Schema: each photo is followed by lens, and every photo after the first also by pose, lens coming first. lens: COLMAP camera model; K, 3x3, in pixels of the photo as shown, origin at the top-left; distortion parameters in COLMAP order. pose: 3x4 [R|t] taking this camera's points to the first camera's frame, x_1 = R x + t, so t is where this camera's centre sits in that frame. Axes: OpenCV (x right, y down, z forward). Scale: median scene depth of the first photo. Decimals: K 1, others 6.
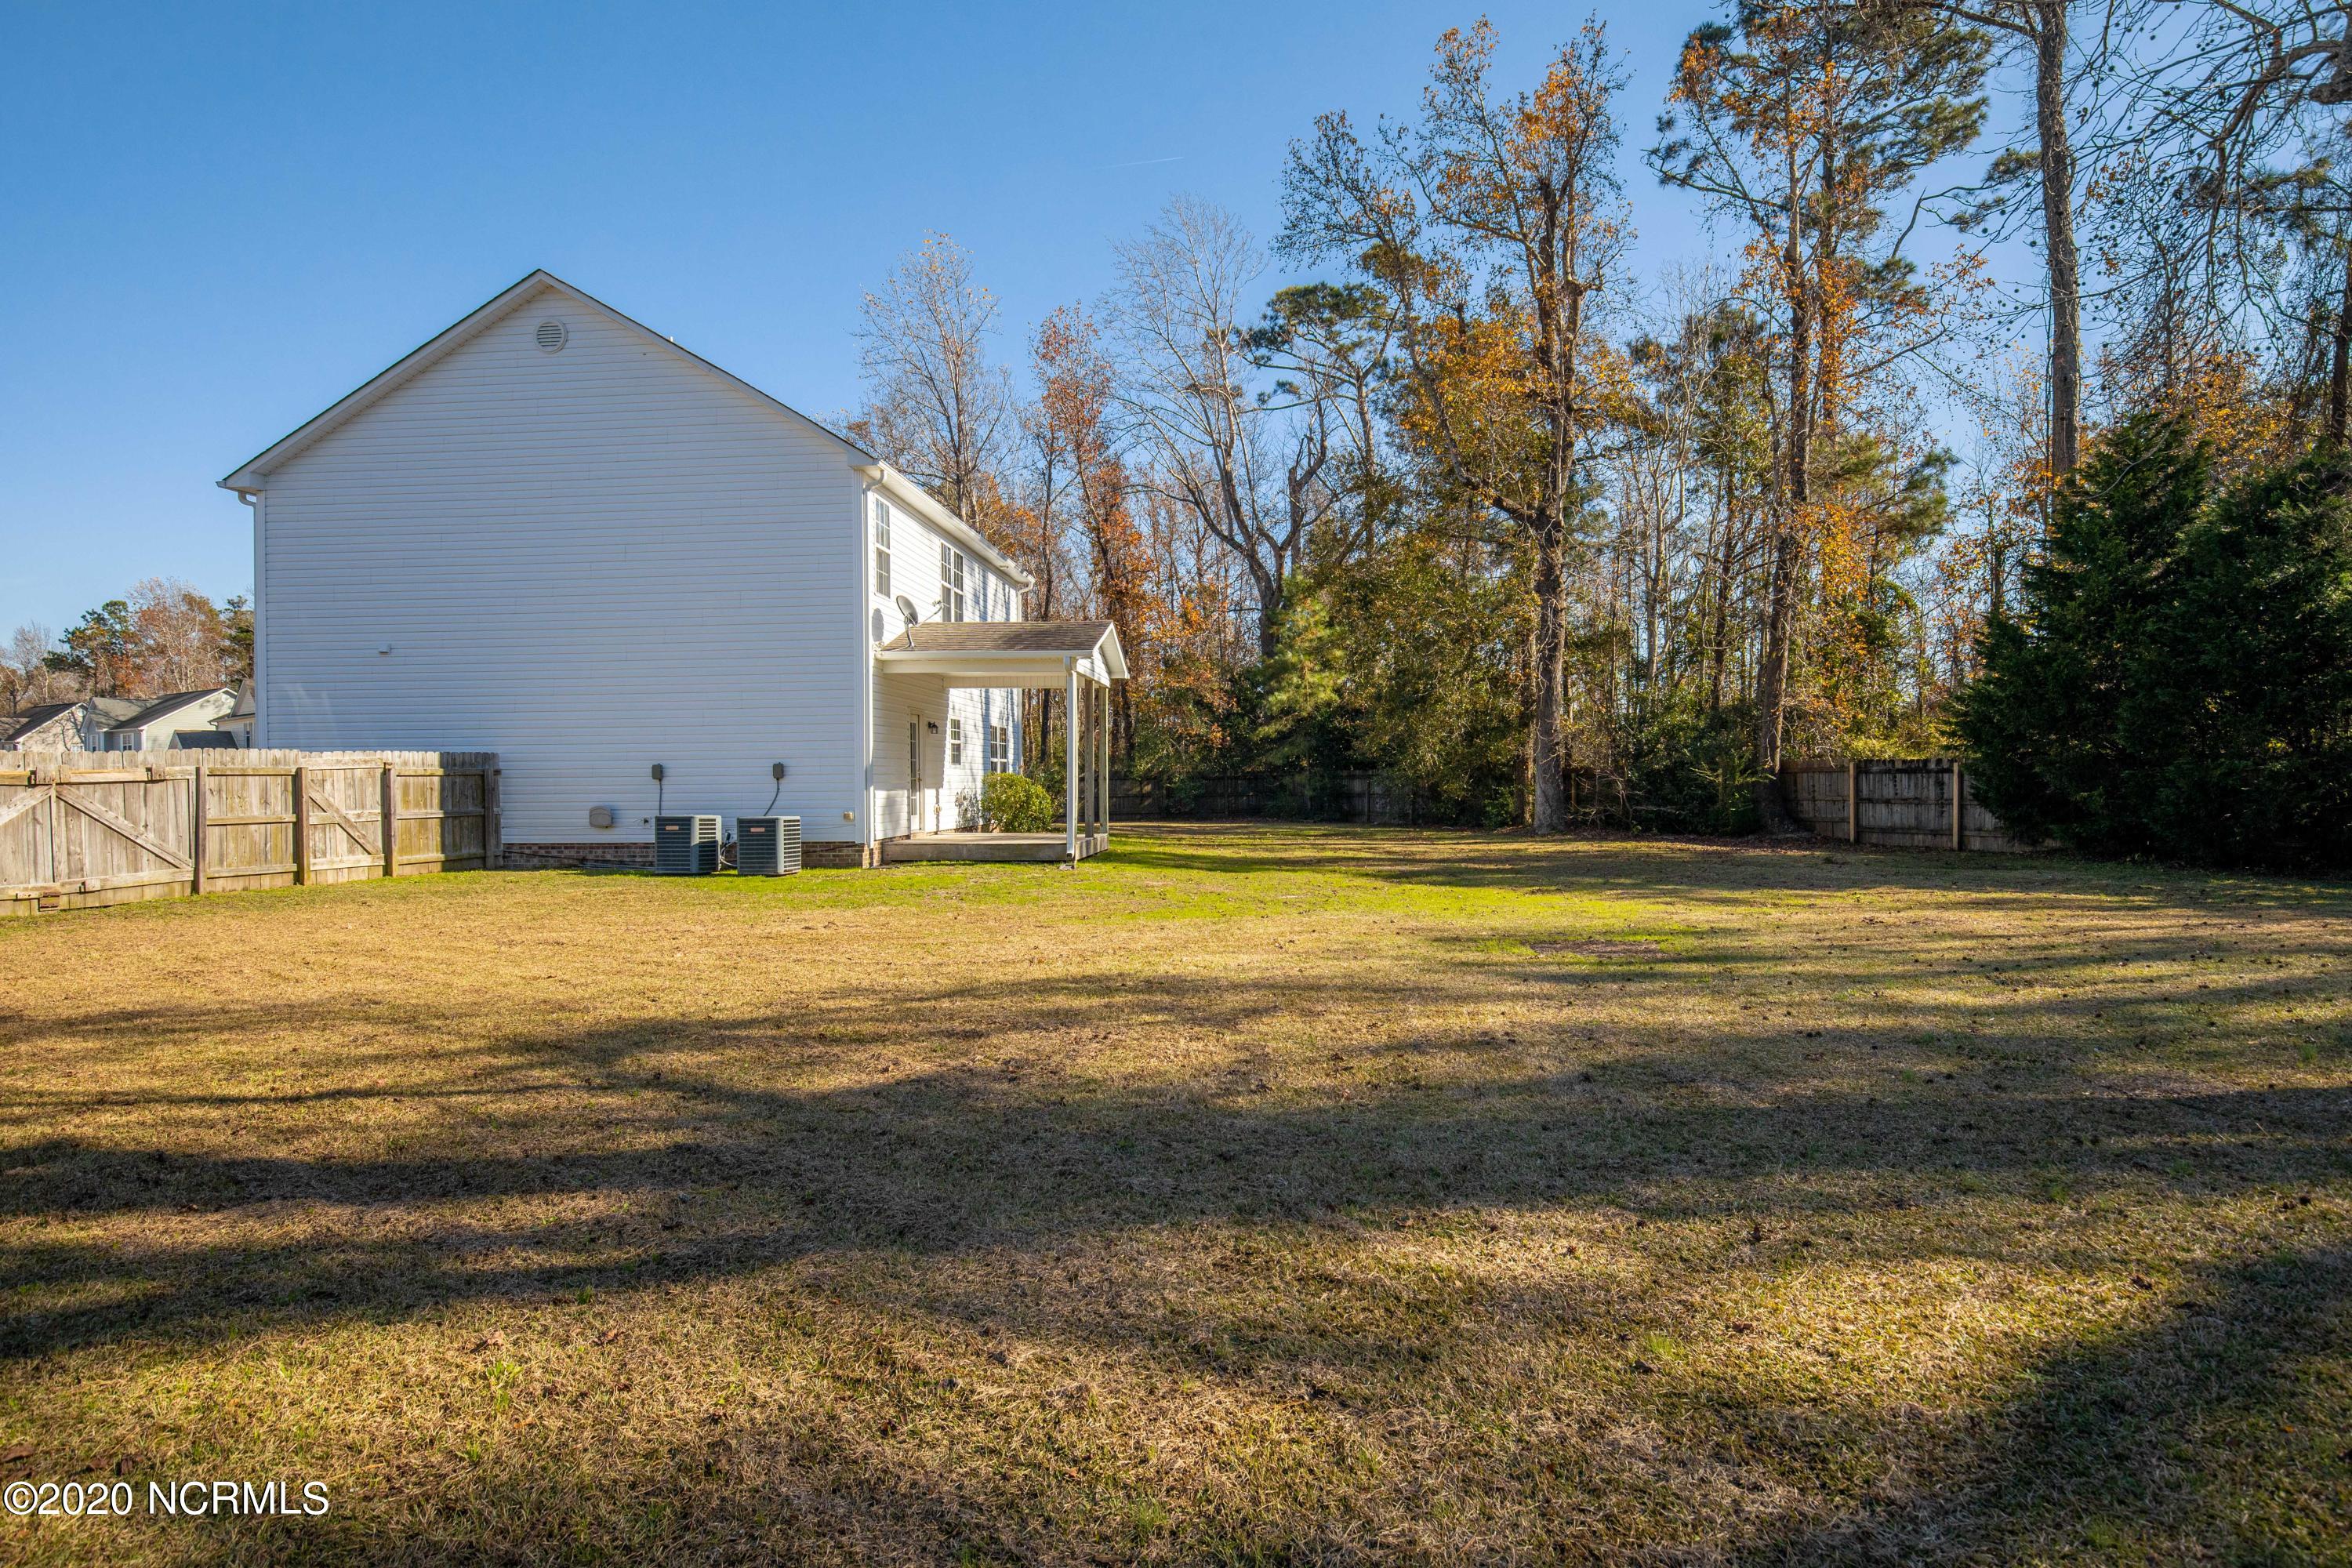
lens RADIAL K [[1344.4, 0, 1176.0], [0, 1344.4, 784.0], [0, 0, 1]] dist [0.000332, -0.000011]
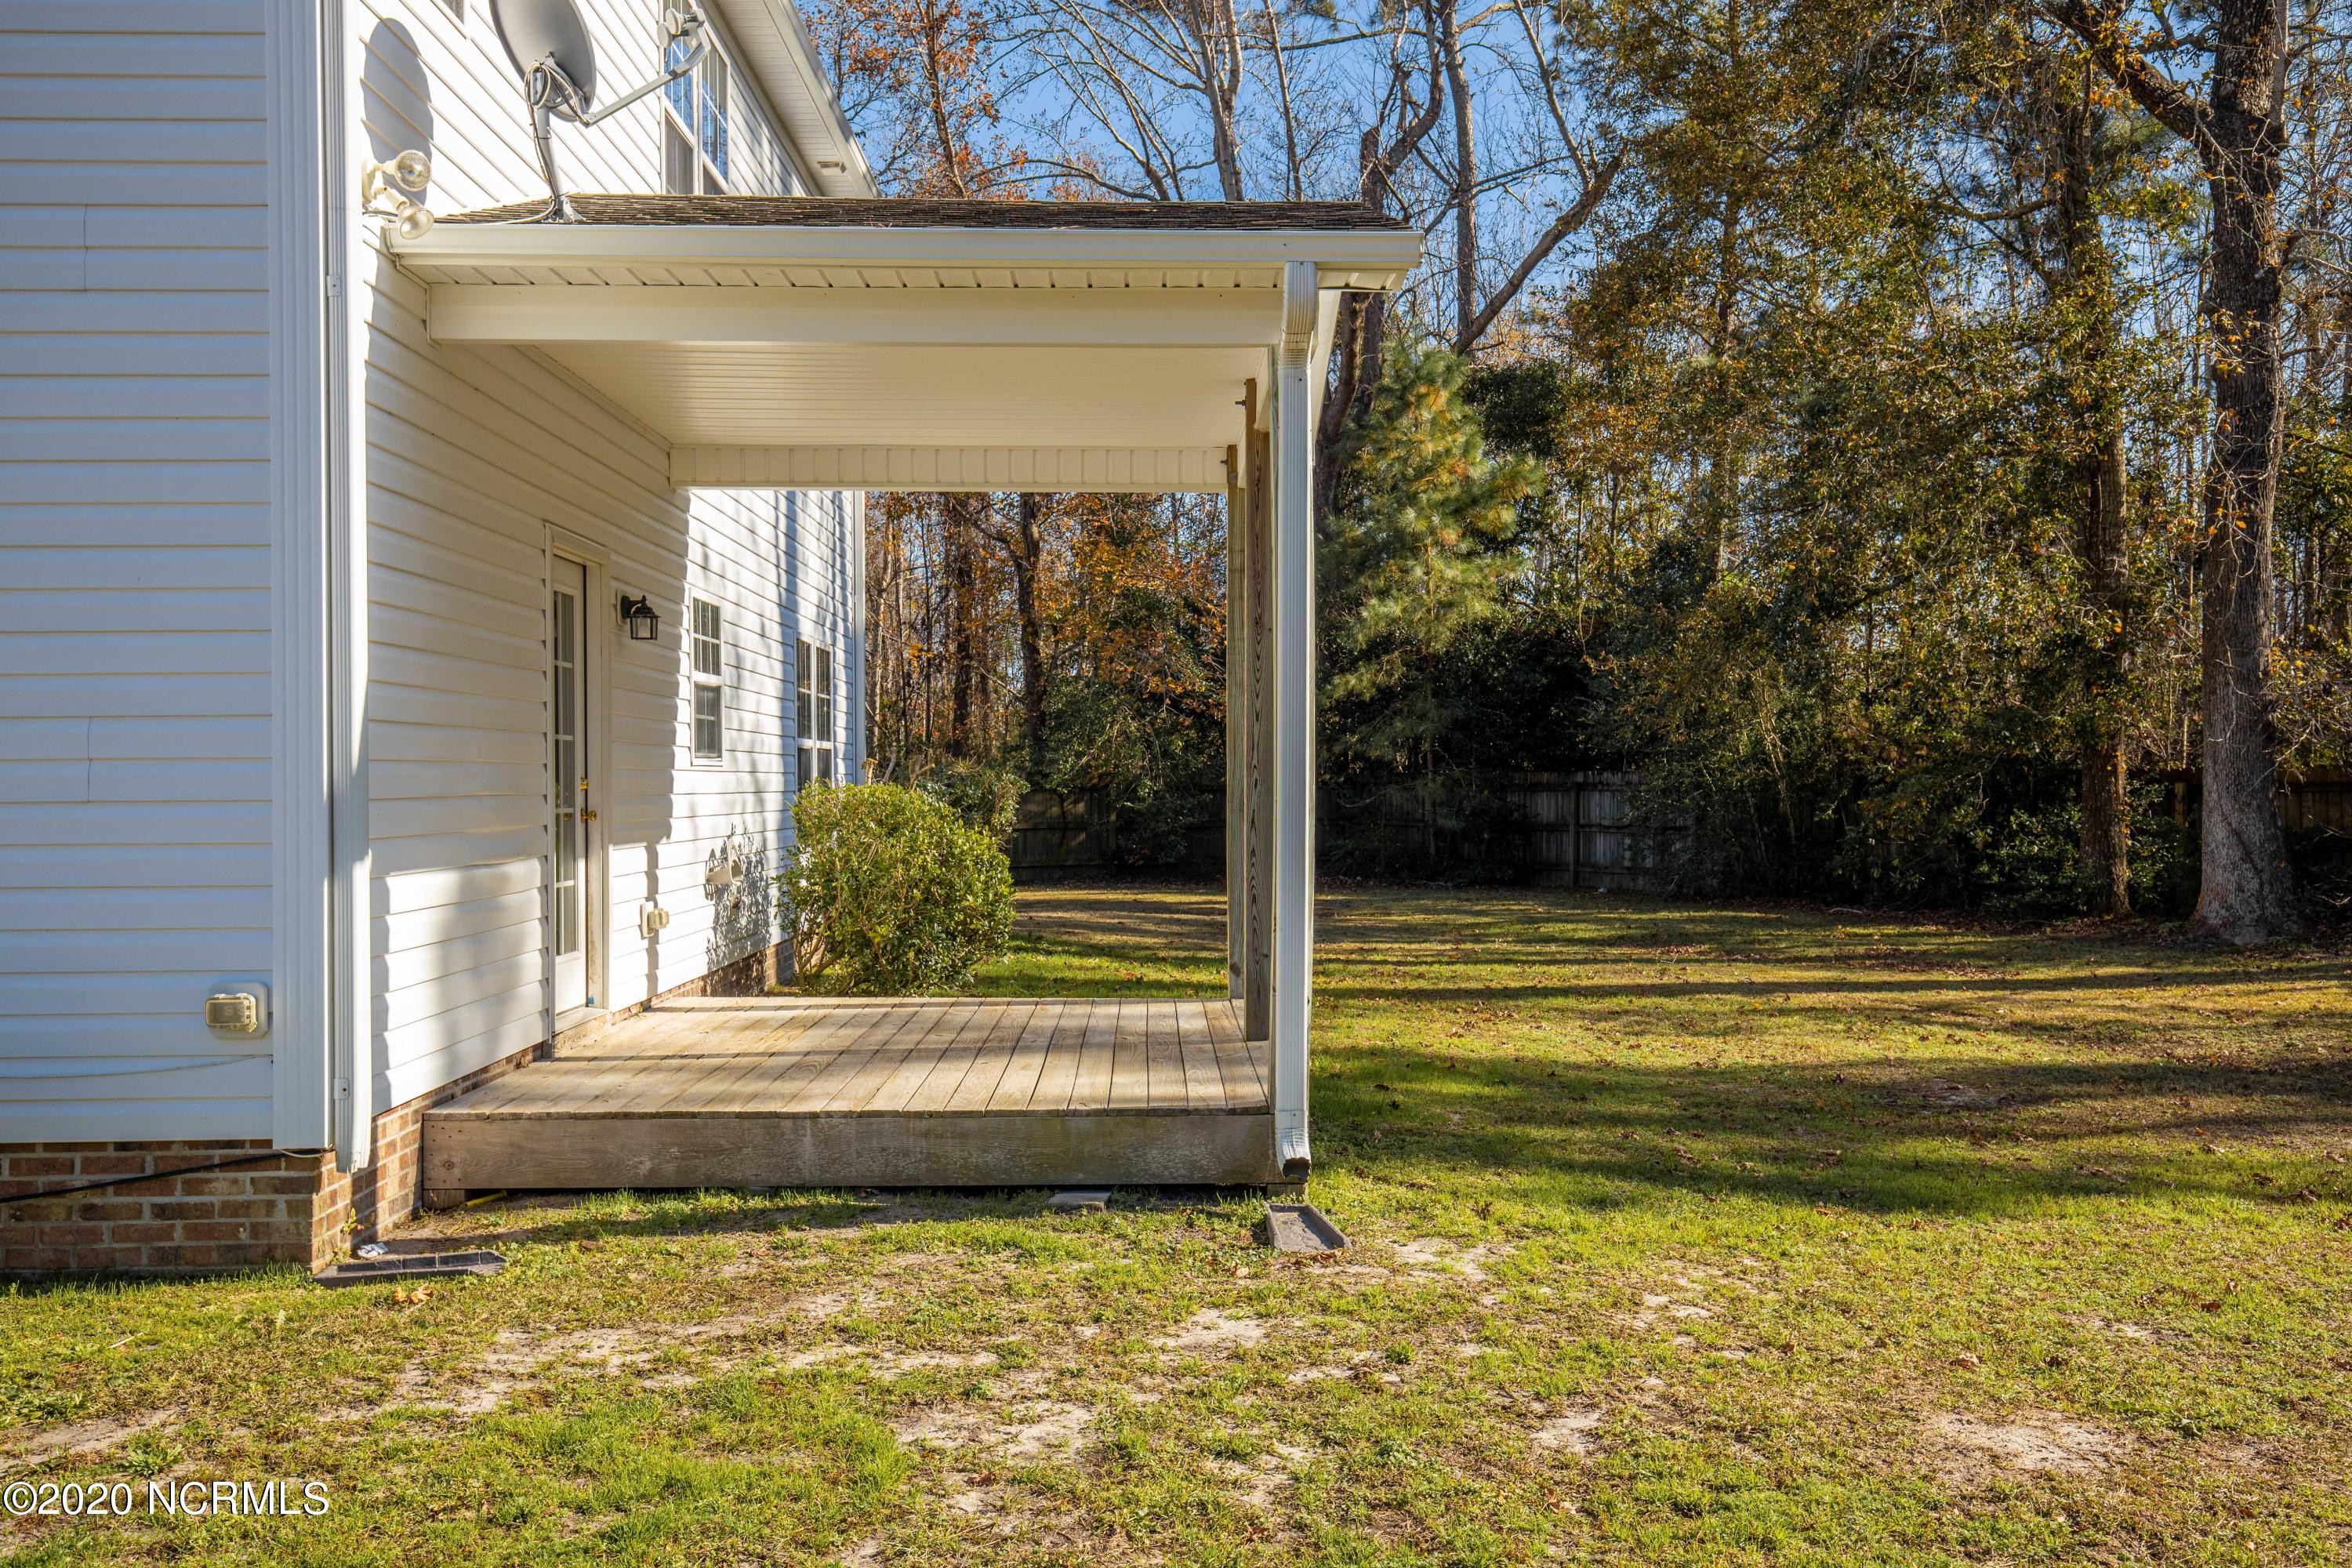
lens RADIAL K [[2071.1, 0, 1176.0], [0, 2071.1, 784.0], [0, 0, 1]] dist [0.034972, 0.005392]
pose [[0.994428, 0.000450, 0.105418, -0.109280], [-0.000088, 0.999994, -0.003433, -0.006843], [-0.105419, 0.003405, 0.994422, 0.535188]]
